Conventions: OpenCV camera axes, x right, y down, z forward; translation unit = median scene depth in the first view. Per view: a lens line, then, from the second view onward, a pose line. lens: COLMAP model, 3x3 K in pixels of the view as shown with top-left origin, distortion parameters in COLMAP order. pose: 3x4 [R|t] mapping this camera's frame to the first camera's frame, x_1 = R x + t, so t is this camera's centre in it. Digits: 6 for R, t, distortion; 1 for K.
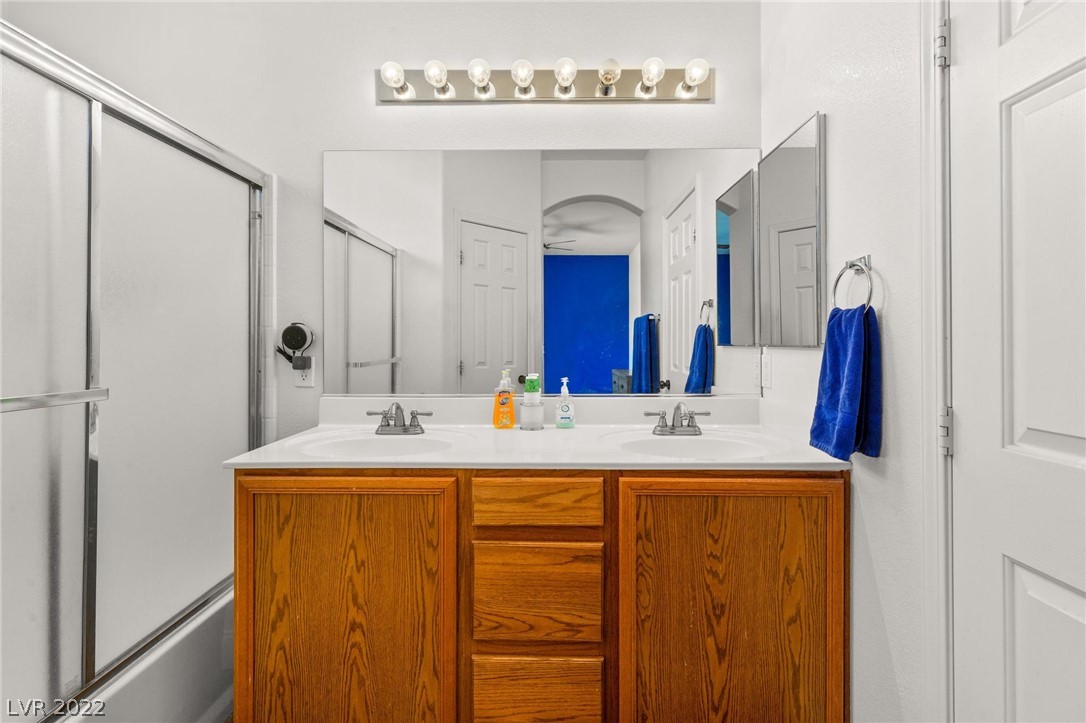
lens RADIAL K [[499.9, 0, 542.0], [0, 499.9, 338.8], [0, 0, 1]] dist [0.003252, -0.000682]
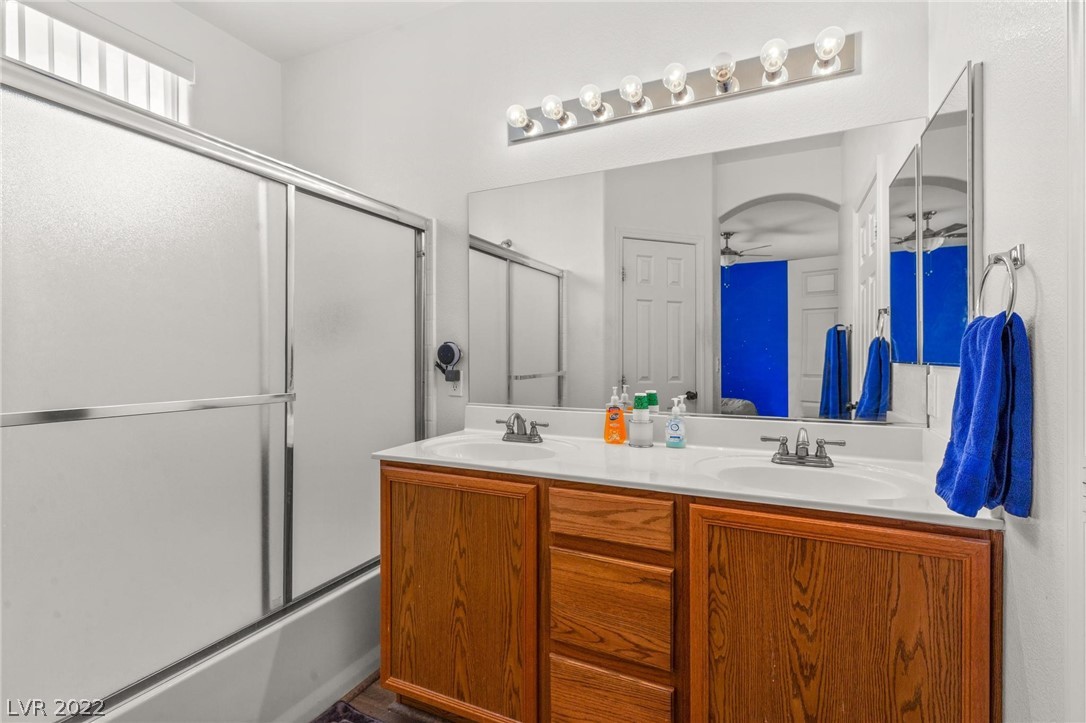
lens RADIAL K [[492.4, 0, 541.5], [0, 492.4, 355.1], [0, 0, 1]] dist [0.002926, 0.000199]
pose [[0.913165, -0.001032, -0.407589, 0.269452], [0.003604, 0.999978, 0.005543, -0.009021], [0.407574, -0.006530, 0.913149, 0.036014]]
